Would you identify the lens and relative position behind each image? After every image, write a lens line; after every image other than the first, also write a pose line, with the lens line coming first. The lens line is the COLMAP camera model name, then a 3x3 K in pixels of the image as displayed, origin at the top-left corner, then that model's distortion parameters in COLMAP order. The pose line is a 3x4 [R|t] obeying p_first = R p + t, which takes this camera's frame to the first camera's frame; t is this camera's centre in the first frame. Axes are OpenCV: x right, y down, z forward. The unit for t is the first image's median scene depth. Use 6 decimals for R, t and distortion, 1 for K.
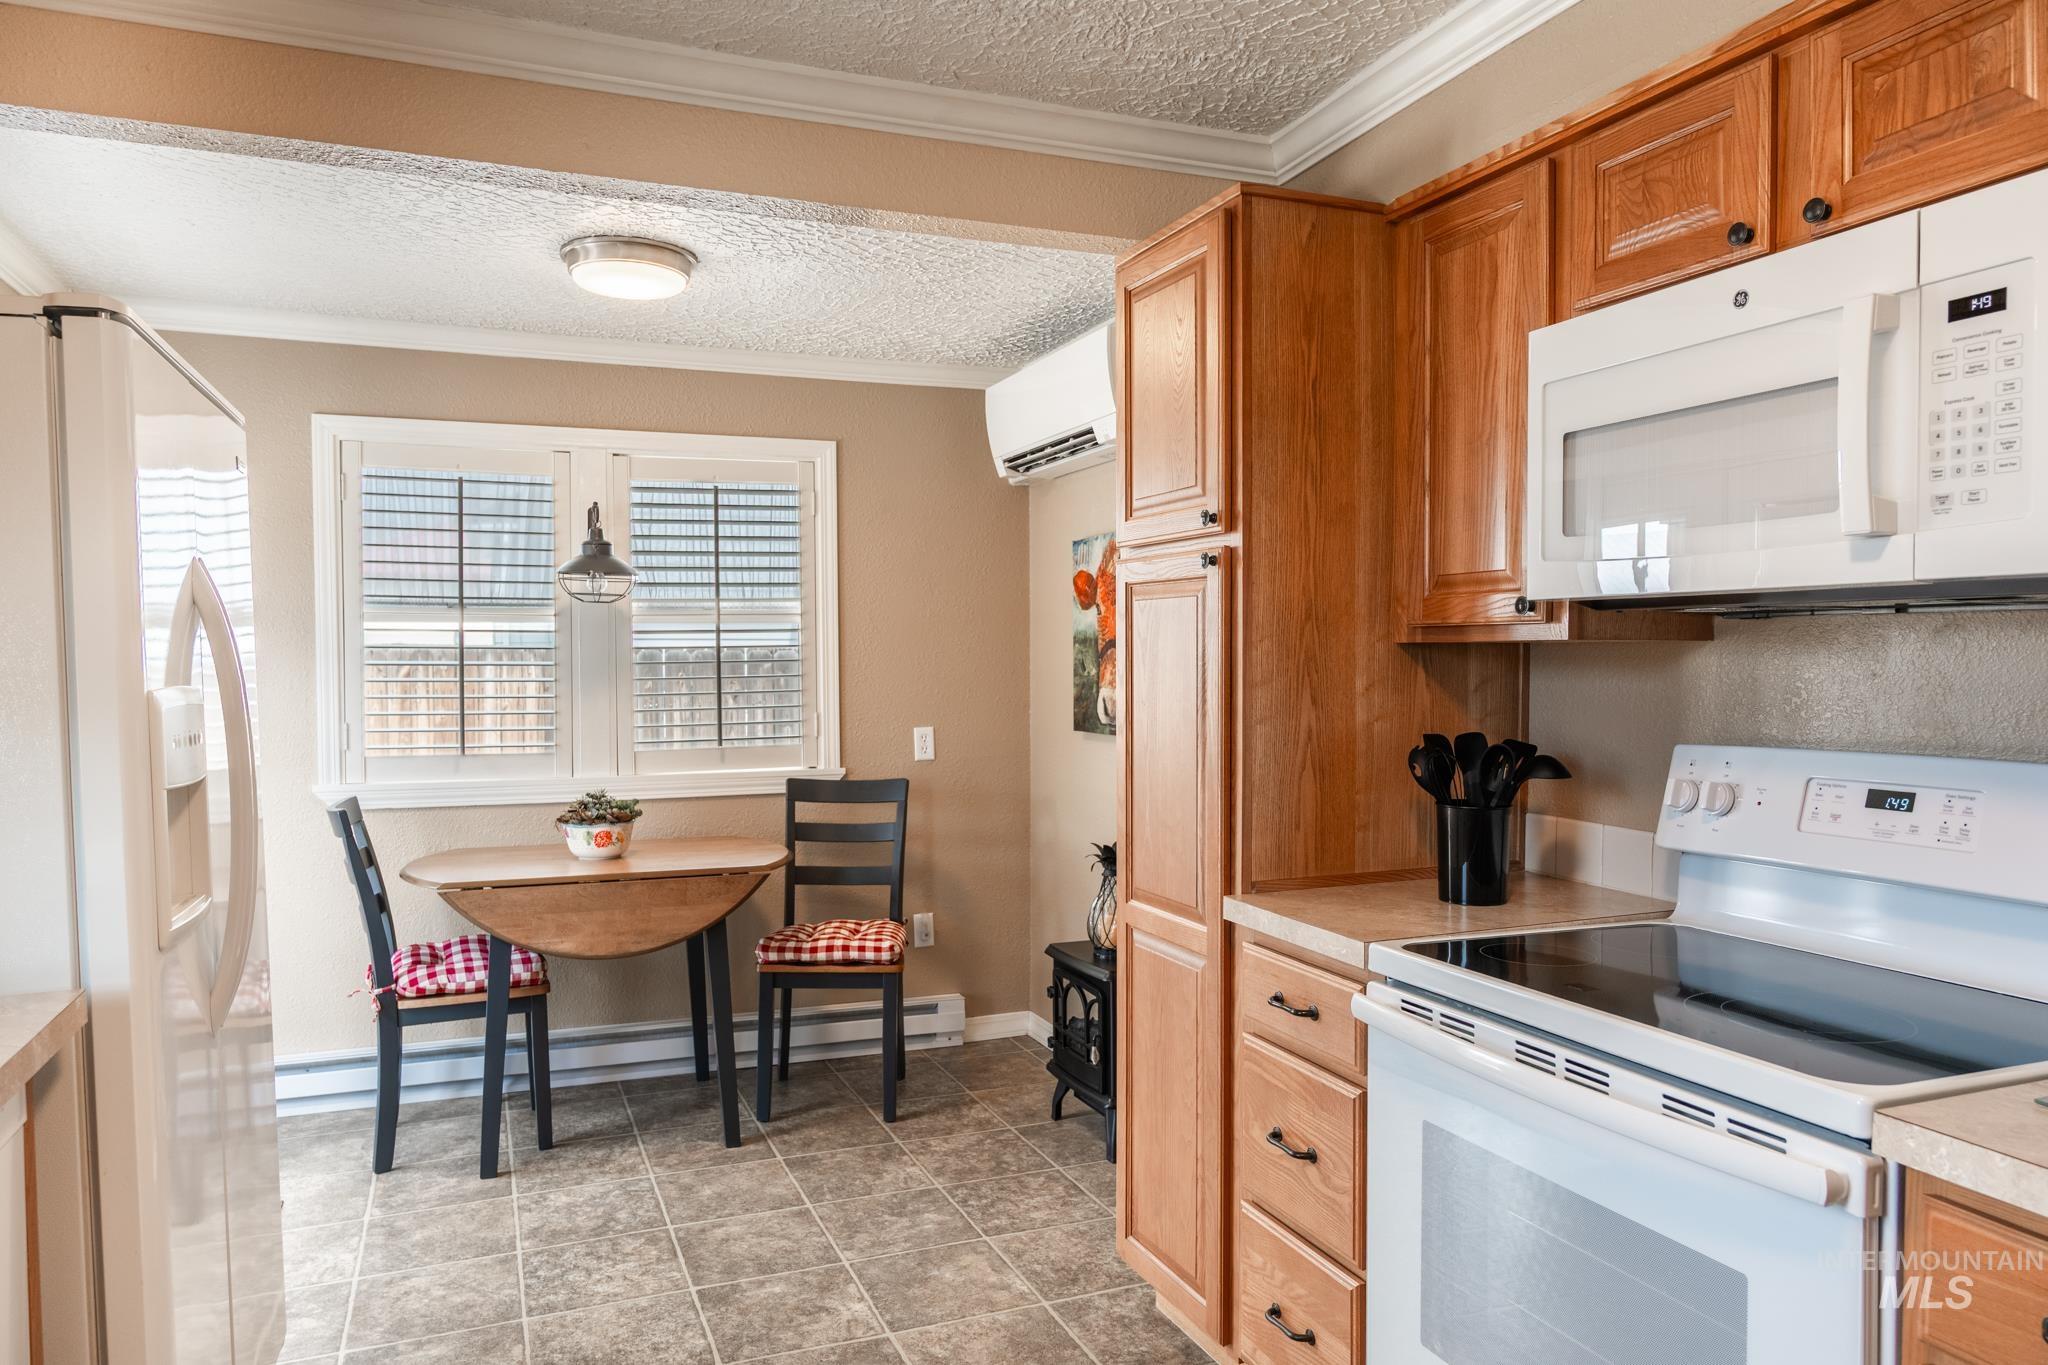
lens RADIAL K [[1360.5, 0, 1024.0], [0, 1360.5, 682.5], [0, 0, 1]] dist [-0.003893, 0.000193]
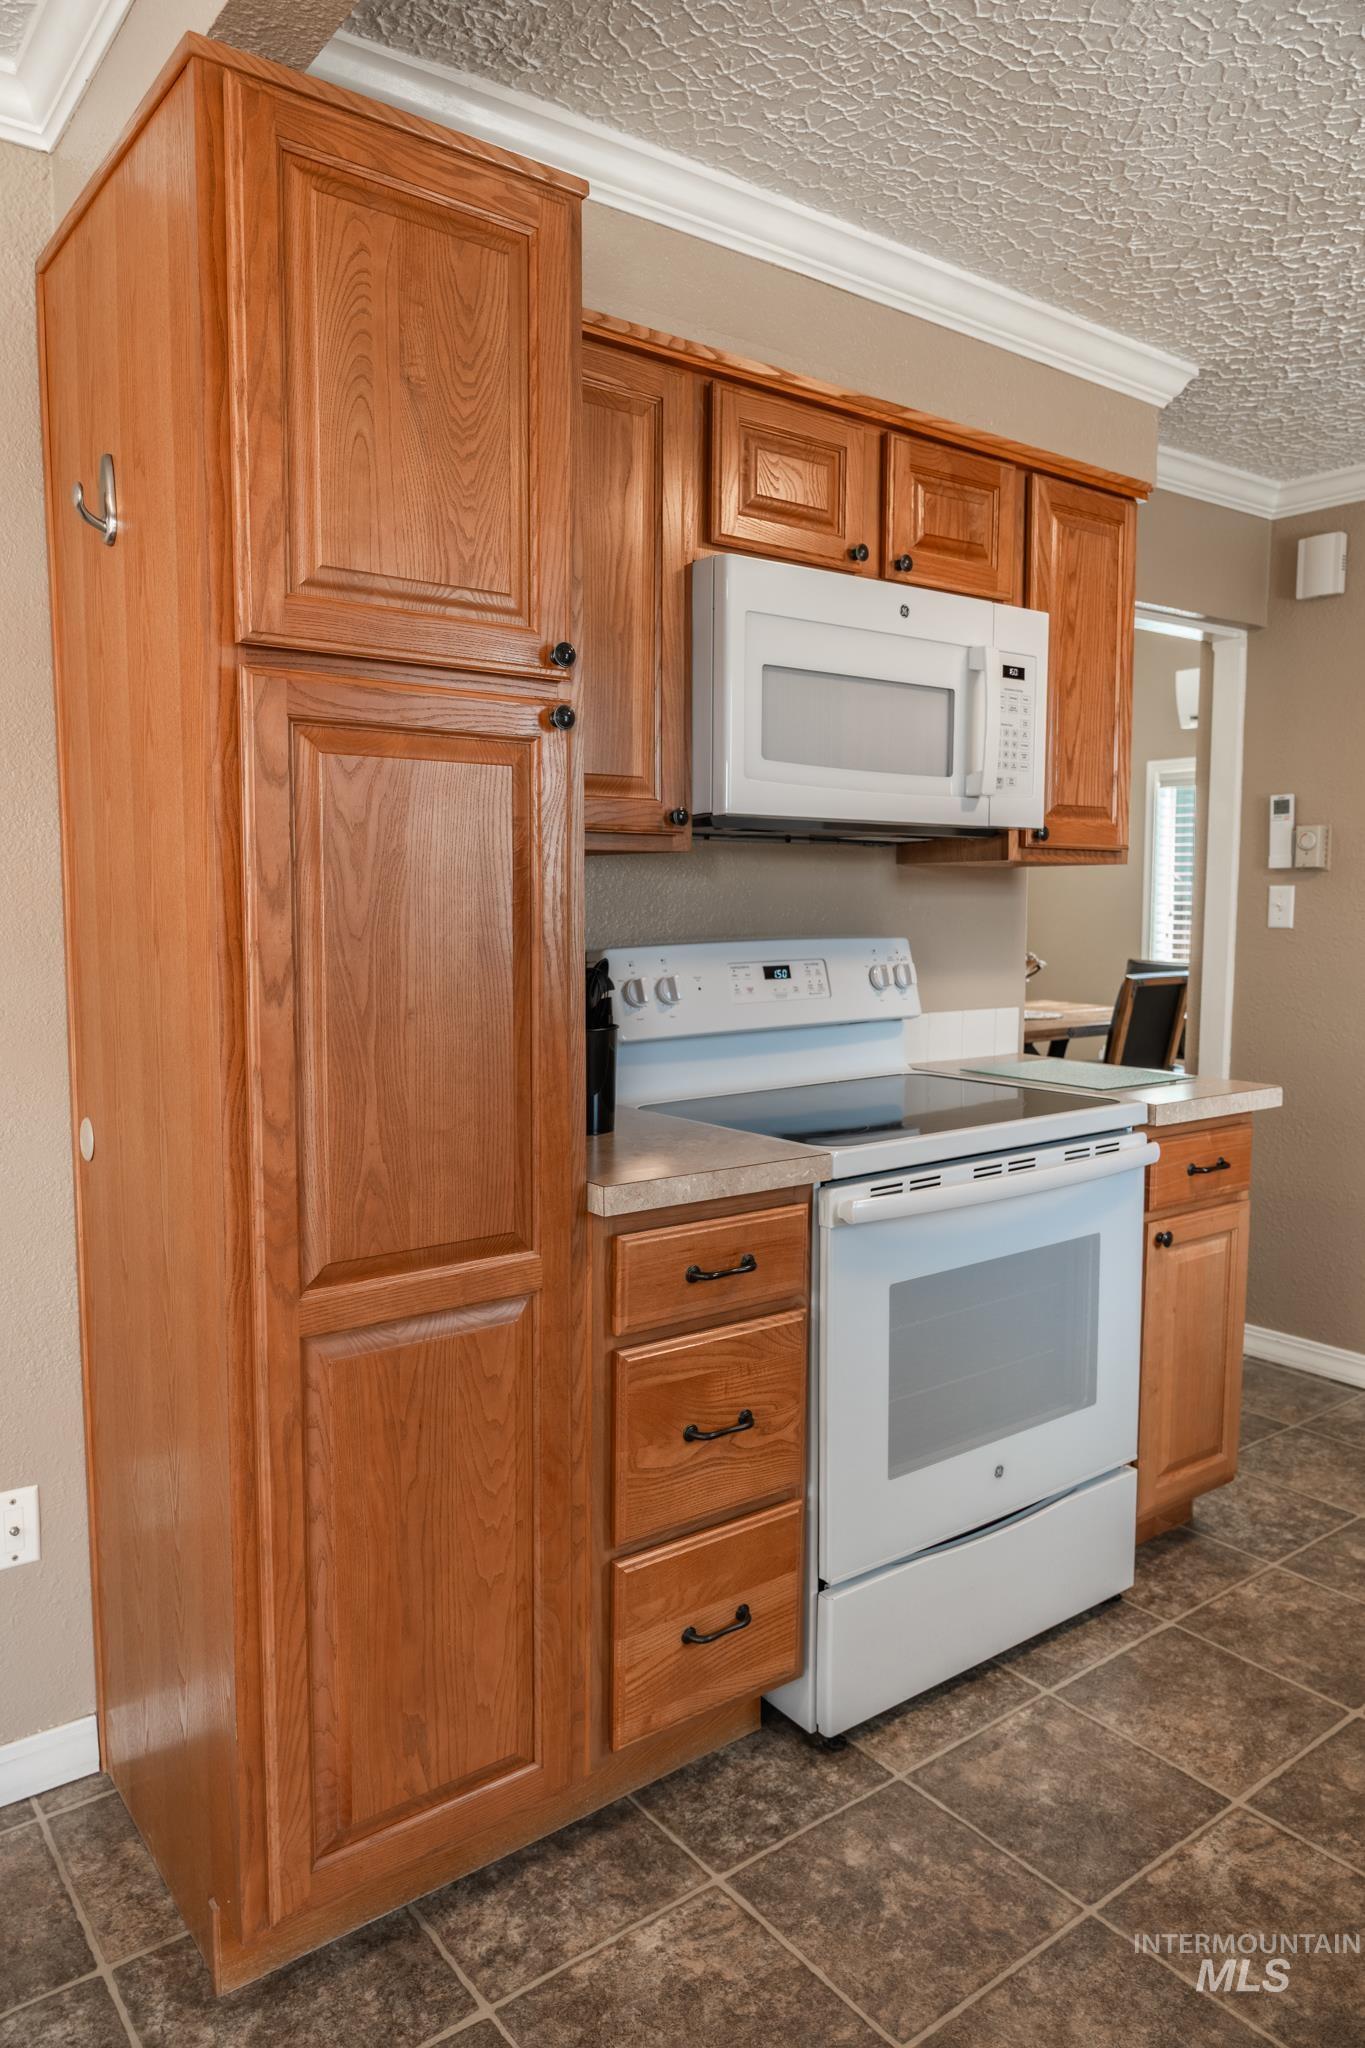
lens RADIAL K [[1360.5, 0, 682.5], [0, 1360.5, 1024.0], [0, 0, 1]] dist [-0.003893, 0.000193]
pose [[-0.262657, -0.093658, 0.960333, -0.734946], [0.017355, 0.994658, 0.101752, -0.007290], [-0.964733, 0.043392, -0.259629, 1.492534]]
